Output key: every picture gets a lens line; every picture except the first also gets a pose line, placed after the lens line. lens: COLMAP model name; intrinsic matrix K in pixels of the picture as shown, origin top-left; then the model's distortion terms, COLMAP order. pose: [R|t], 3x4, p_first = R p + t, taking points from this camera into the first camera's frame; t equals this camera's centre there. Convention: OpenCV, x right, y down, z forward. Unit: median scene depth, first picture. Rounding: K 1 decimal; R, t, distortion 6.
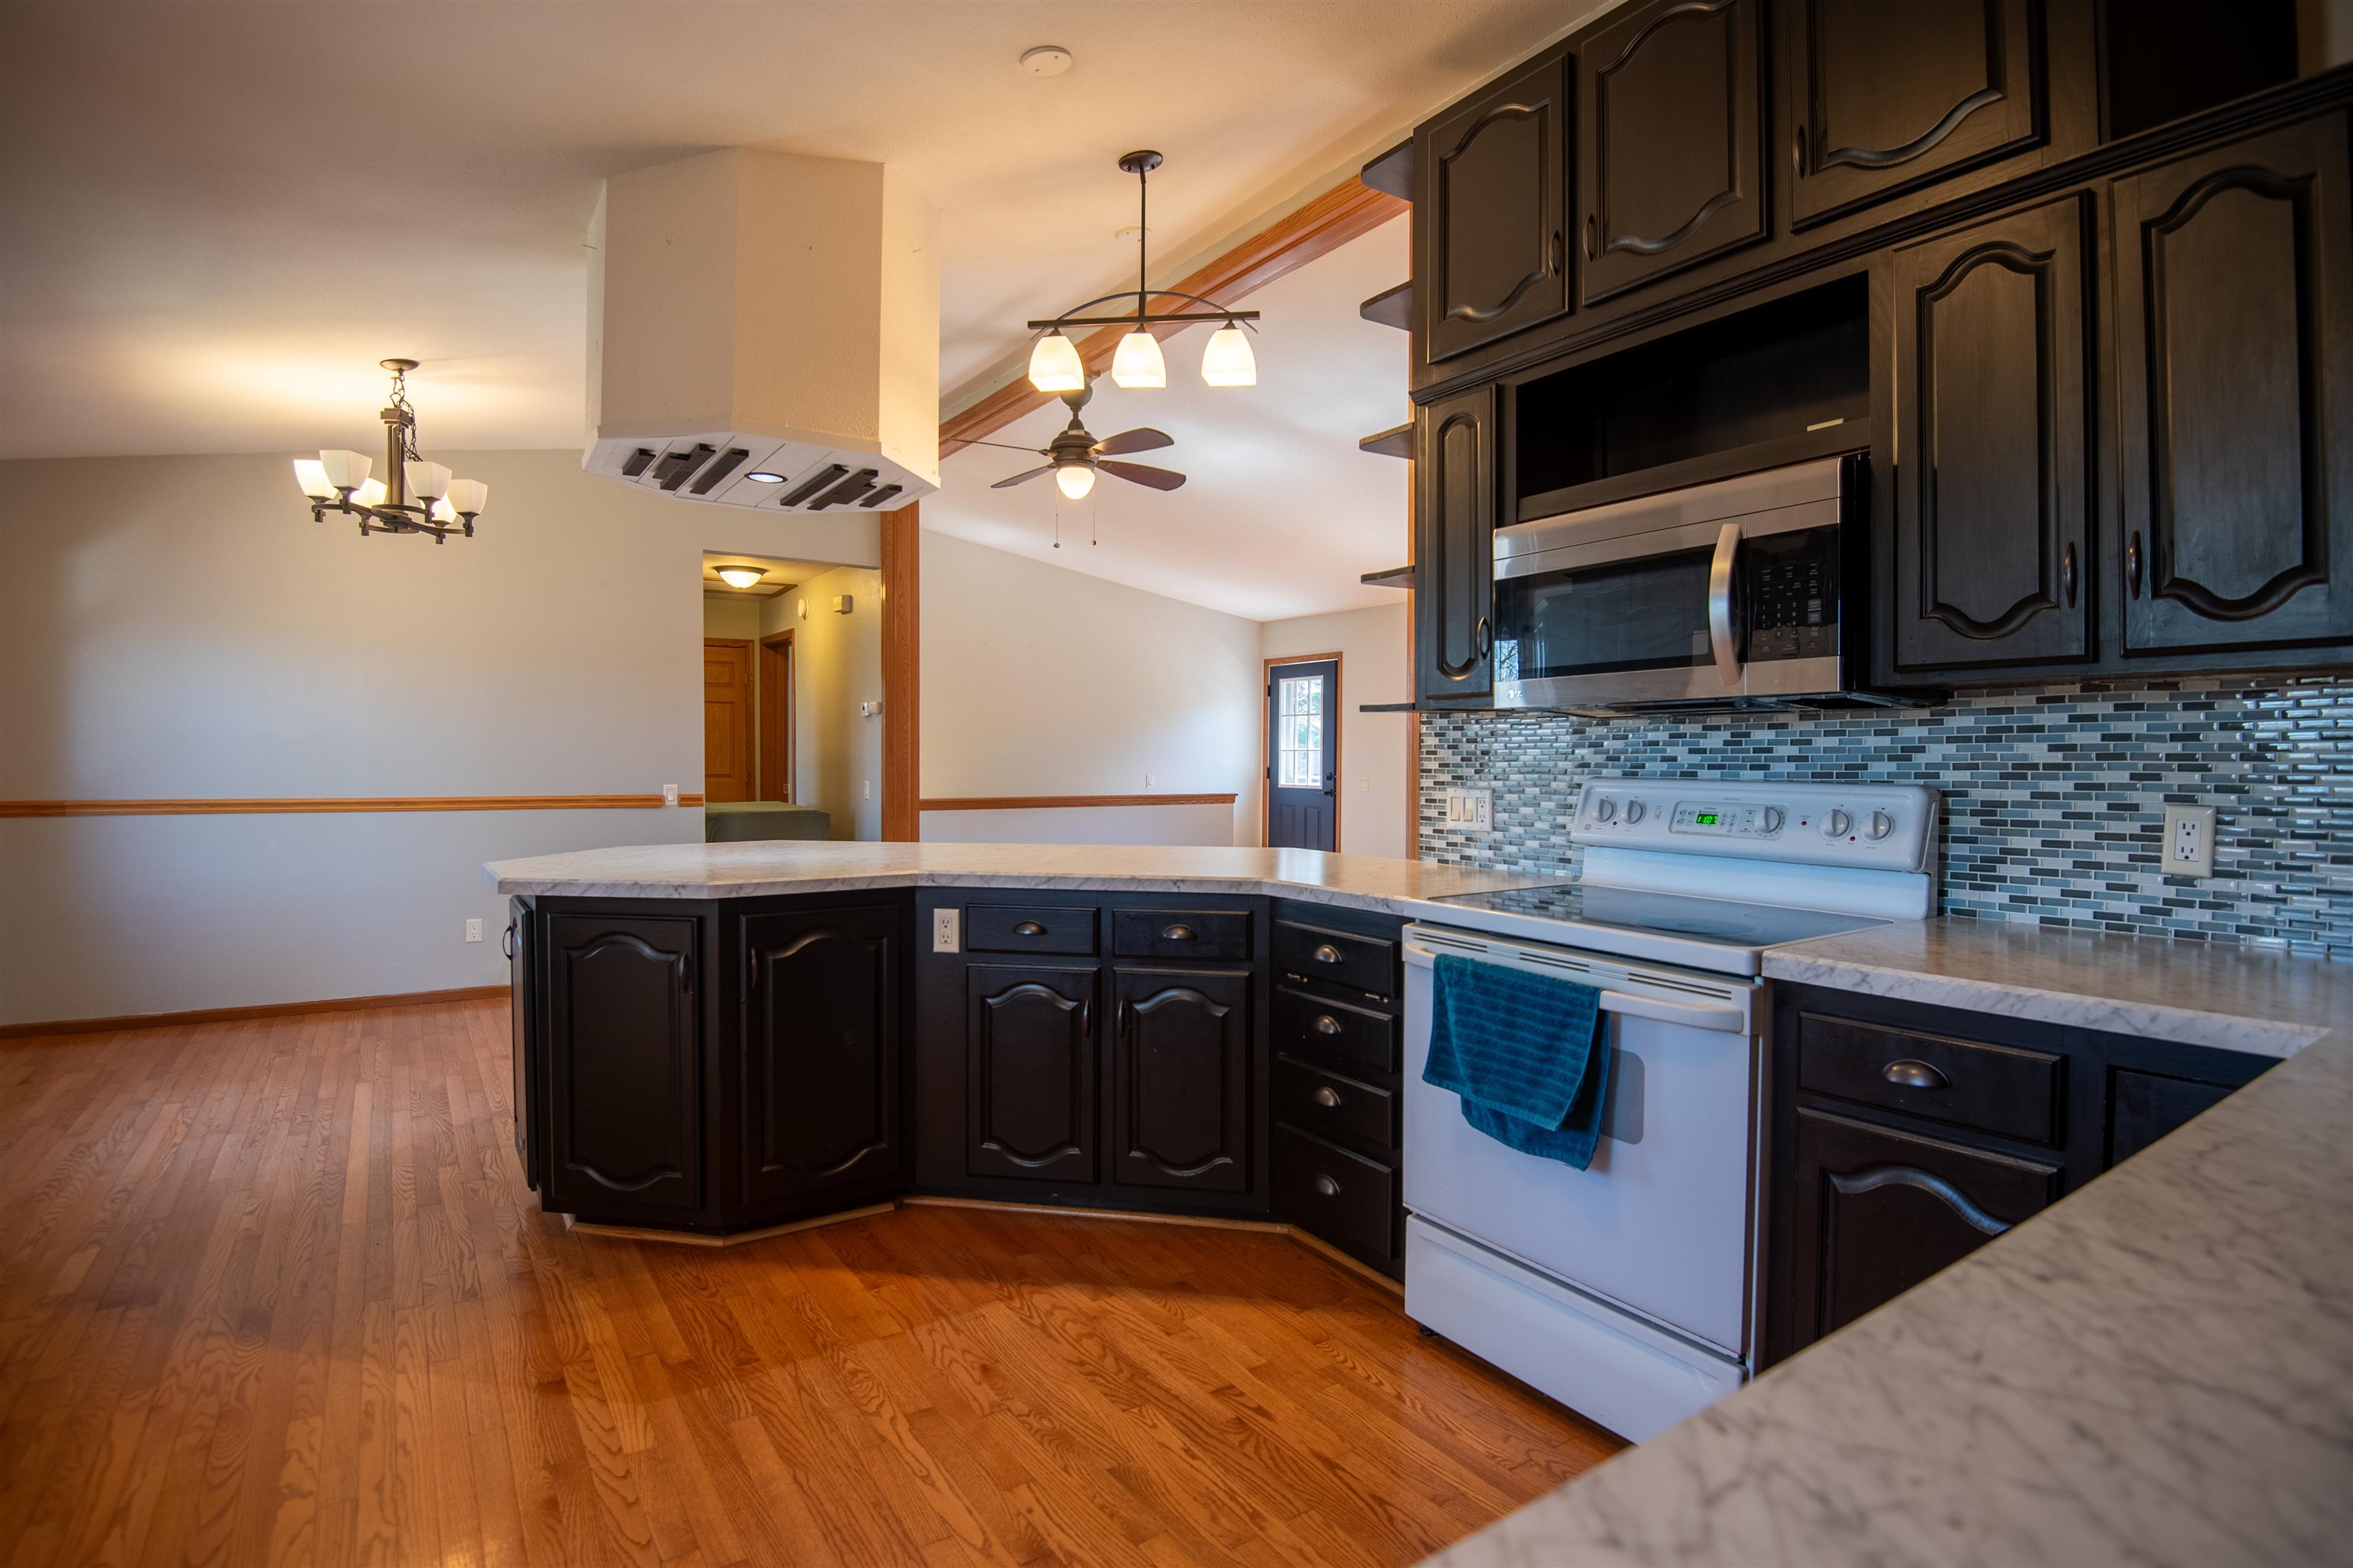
lens RADIAL K [[1125.6, 0, 1115.1], [0, 1125.6, 768.8], [0, 0, 1]] dist [-0.041526, -0.011096]
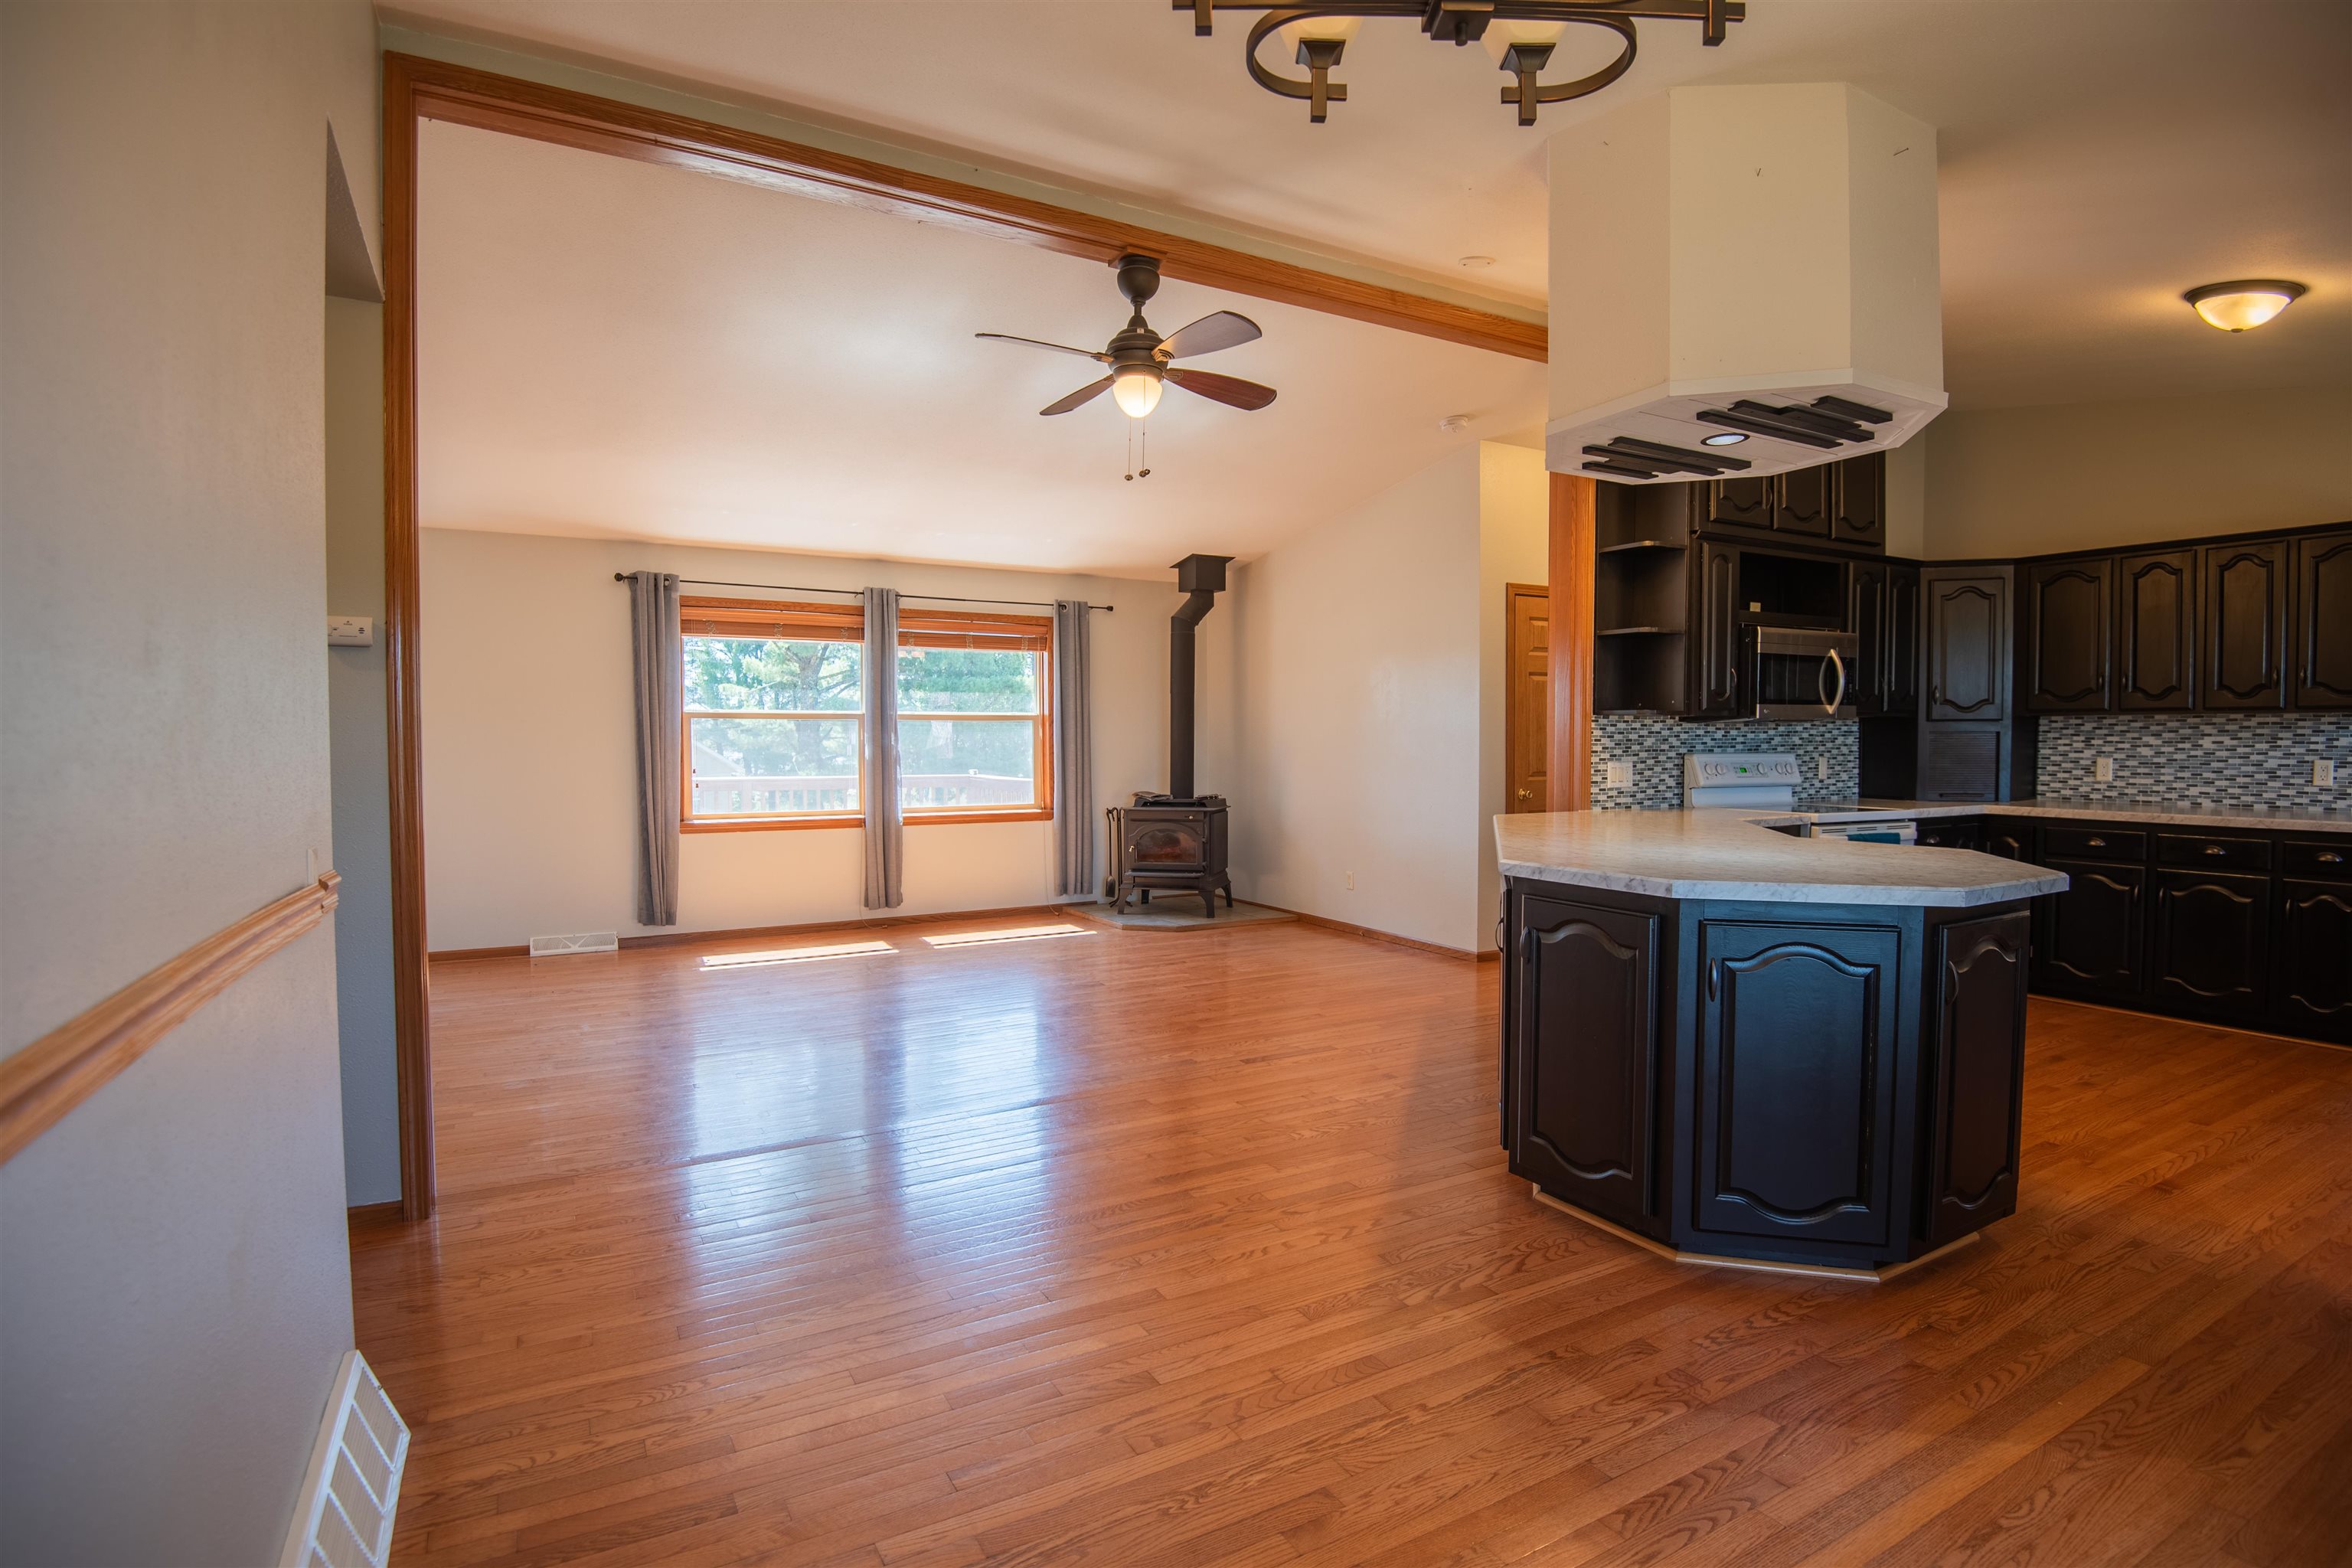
lens RADIAL K [[1125.1, 0, 1200.1], [0, 1125.1, 767.6], [0, 0, 1]] dist [-0.041526, -0.011096]
pose [[0.081615, -0.021064, 0.996441, -1.583375], [0.017553, 0.999652, 0.019694, -0.020070], [-0.996509, 0.015883, 0.081956, 1.699841]]
